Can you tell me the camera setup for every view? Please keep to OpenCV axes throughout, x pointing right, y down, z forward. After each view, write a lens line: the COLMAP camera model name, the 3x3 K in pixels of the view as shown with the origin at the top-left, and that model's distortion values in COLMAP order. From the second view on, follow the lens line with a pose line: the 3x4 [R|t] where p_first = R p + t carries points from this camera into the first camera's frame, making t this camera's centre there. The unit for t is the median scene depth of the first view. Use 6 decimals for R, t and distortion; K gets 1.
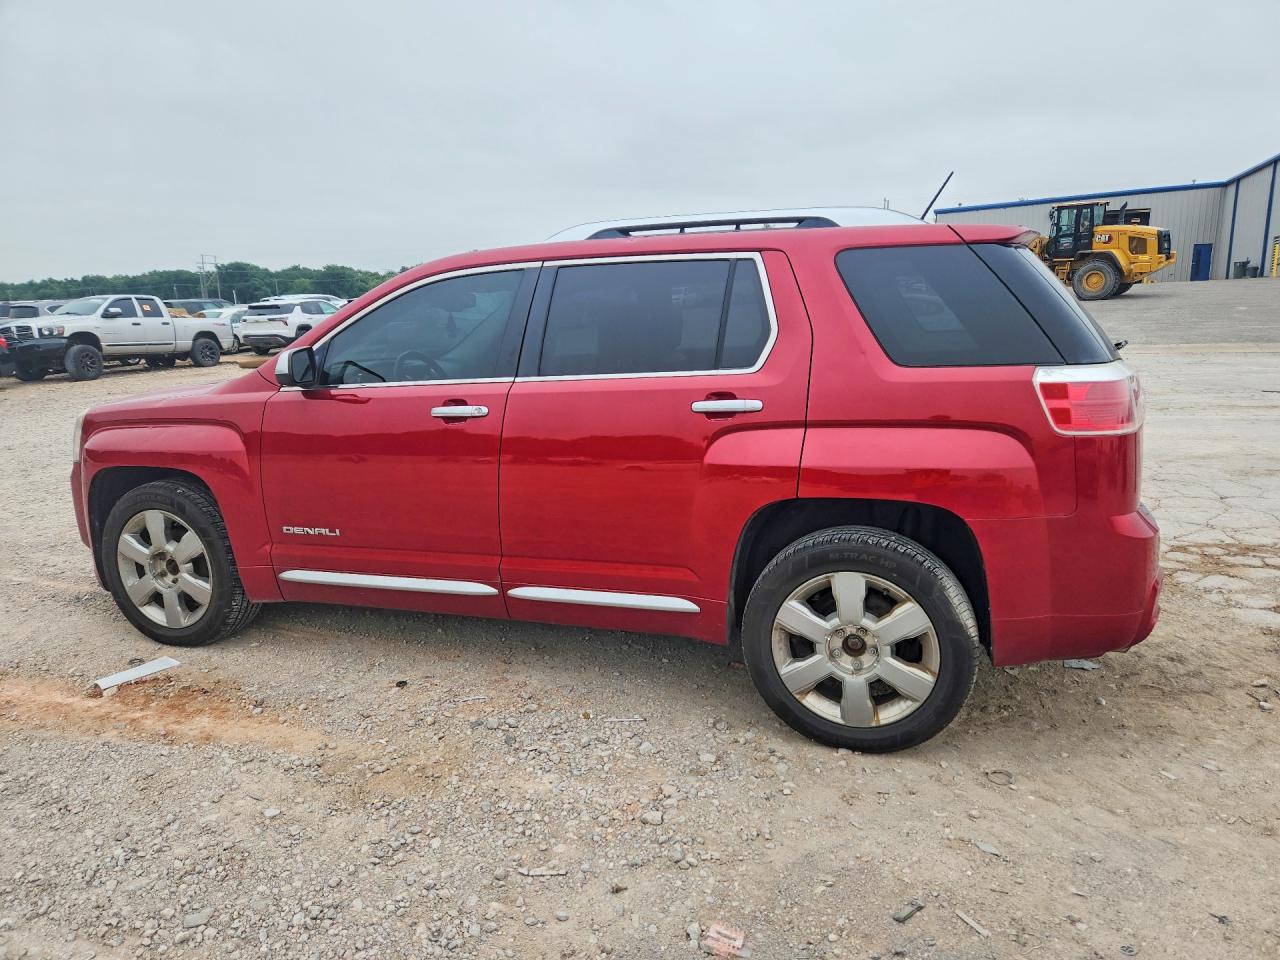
lens RADIAL K [[978.2, 0, 640.0], [0, 978.2, 480.0], [0, 0, 1]] dist [0.085438, -0.066707]
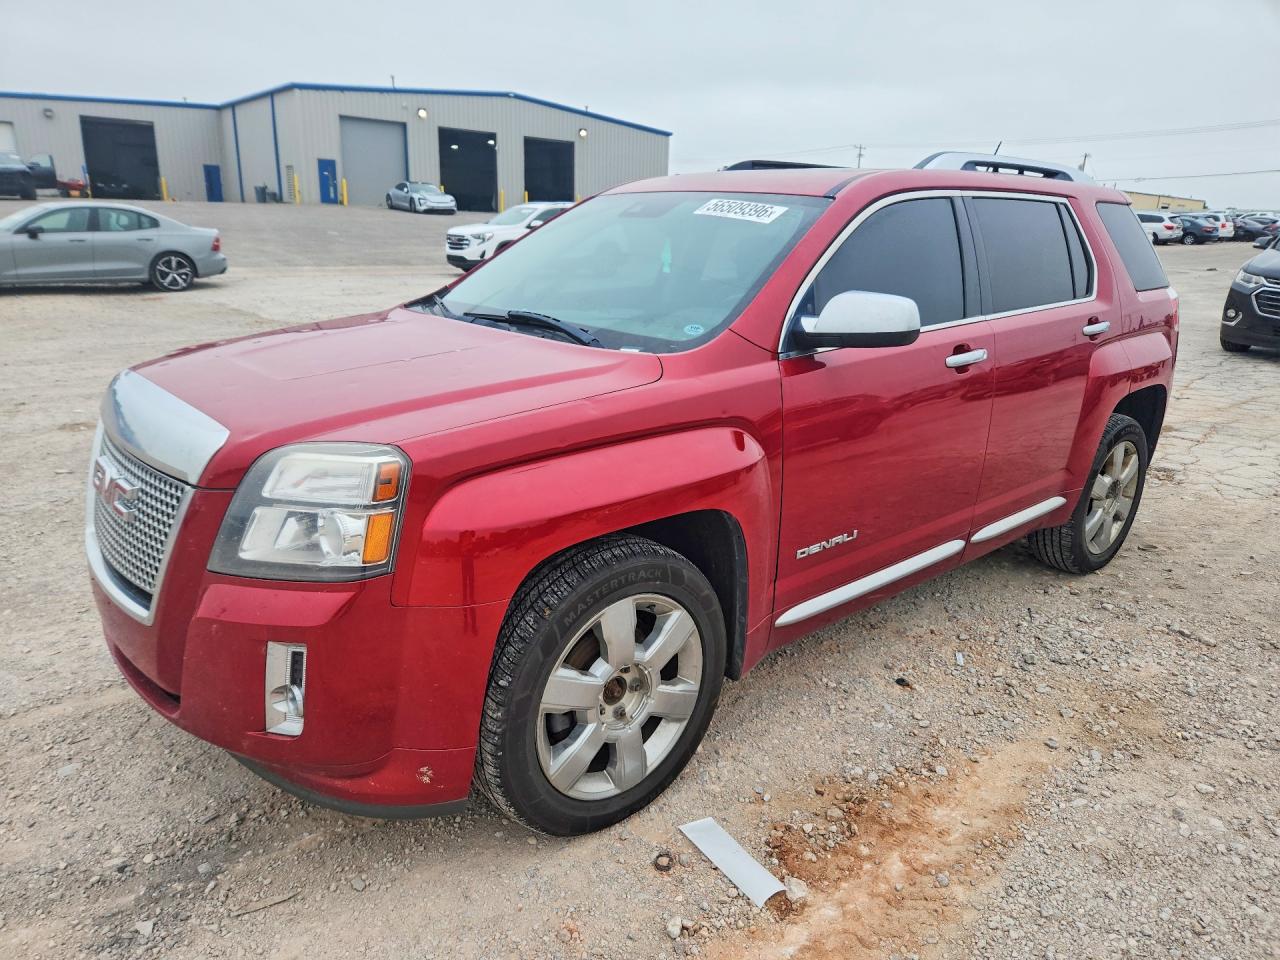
lens RADIAL K [[978.2, 0, 640.0], [0, 978.2, 480.0], [0, 0, 1]] dist [0.085438, -0.066707]
pose [[0.382672, -0.200097, 0.901955, -1.051441], [0.124668, 0.978519, 0.164189, -0.135280], [-0.915434, 0.049614, 0.399398, 0.836827]]
